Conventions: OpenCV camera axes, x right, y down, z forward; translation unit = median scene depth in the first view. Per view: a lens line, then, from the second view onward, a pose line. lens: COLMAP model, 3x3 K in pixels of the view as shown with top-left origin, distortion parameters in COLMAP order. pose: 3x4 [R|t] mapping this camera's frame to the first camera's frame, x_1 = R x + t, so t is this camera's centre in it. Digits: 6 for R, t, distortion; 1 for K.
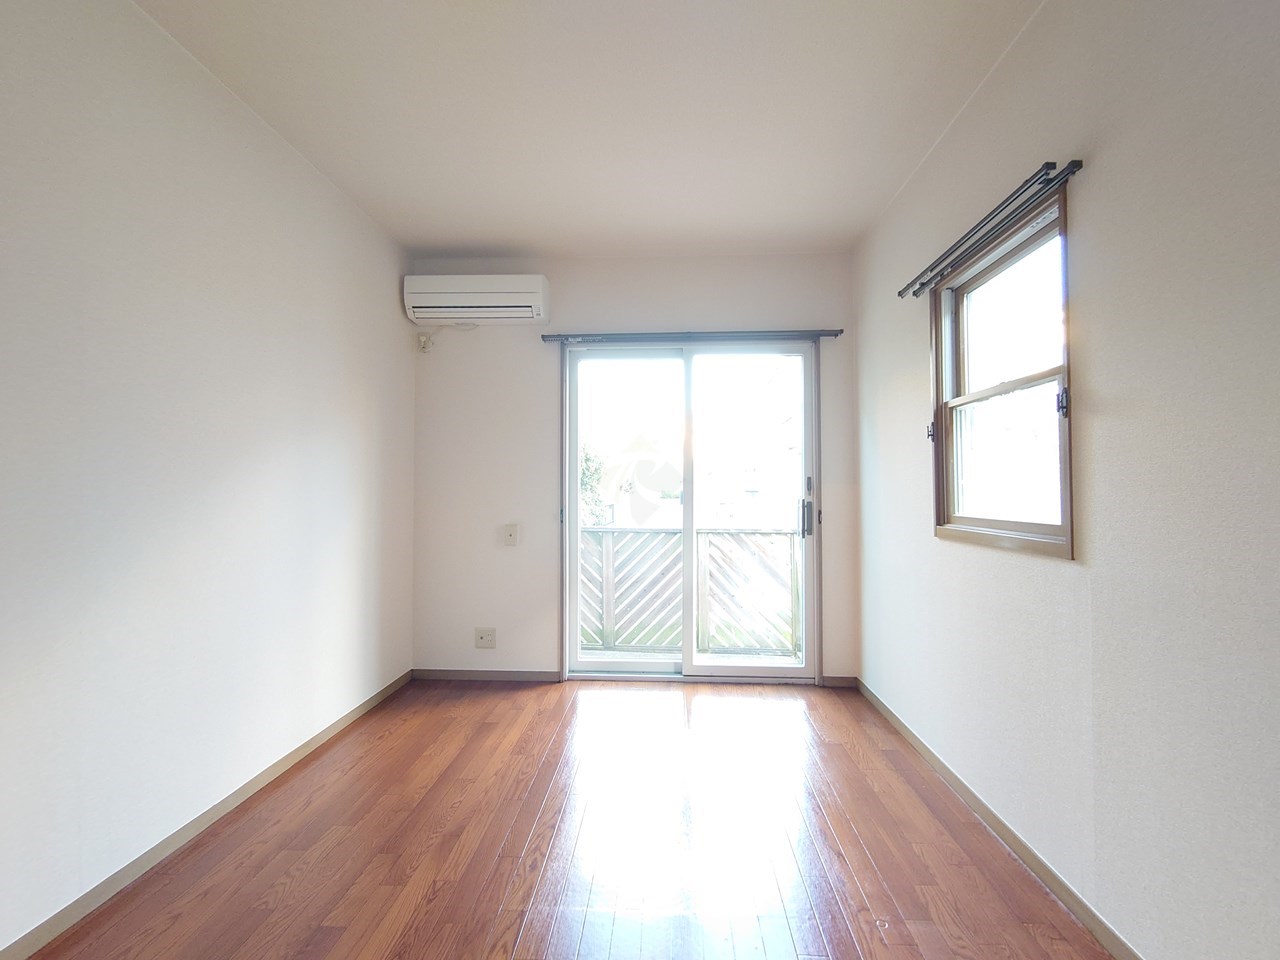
lens RADIAL K [[555.5, 0, 638.8], [0, 555.5, 479.7], [0, 0, 1]] dist [-0.002028, -0.000619]
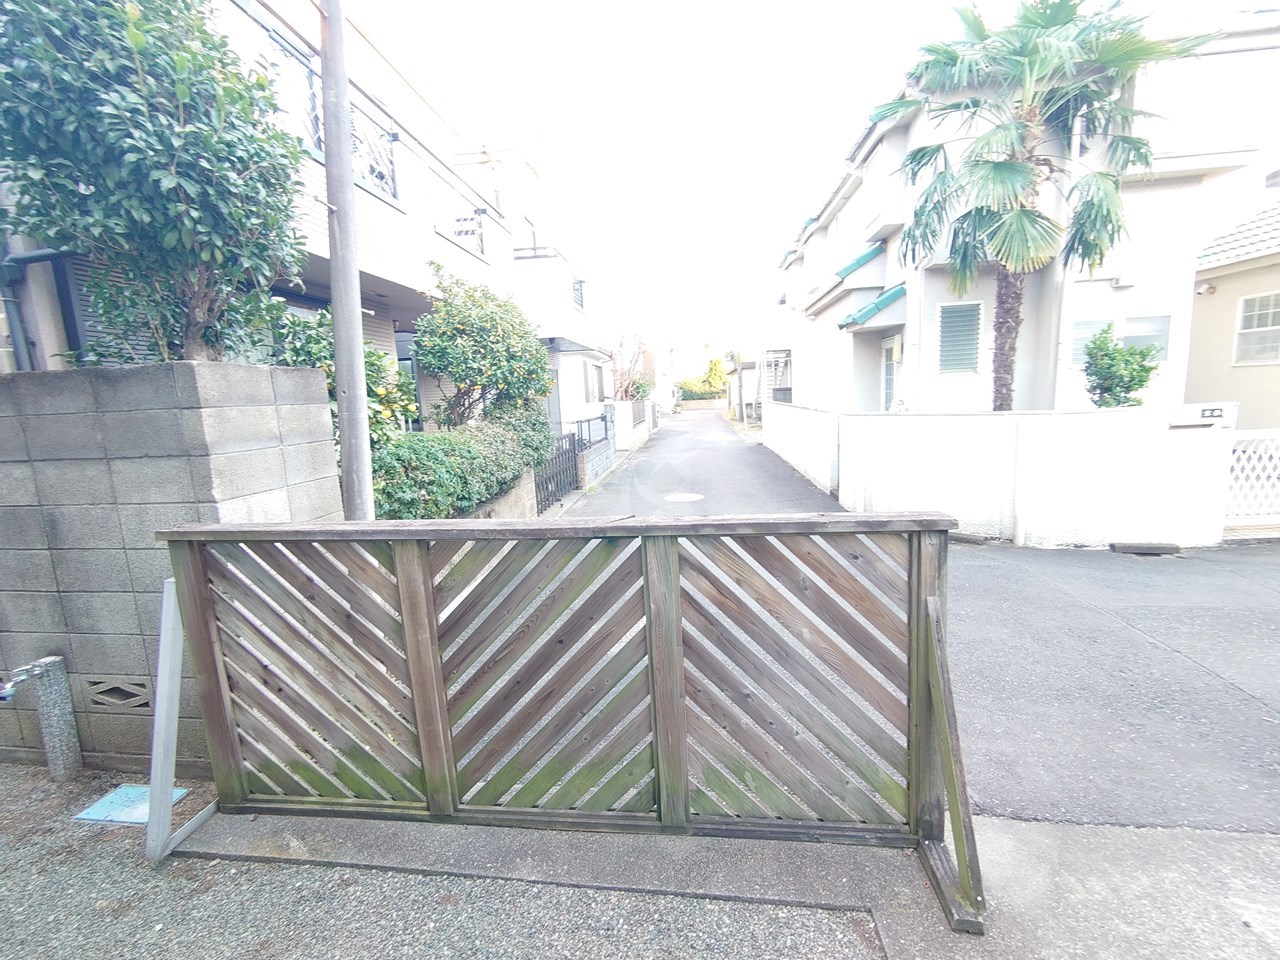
lens RADIAL K [[555.5, 0, 644.5], [0, 555.5, 479.5], [0, 0, 1]] dist [-0.002028, -0.000619]
pose [[0.997985, -0.045918, -0.043781, 0.121897], [0.052852, 0.983446, 0.173320, -0.002604], [0.035098, -0.175285, 0.983892, 0.644328]]
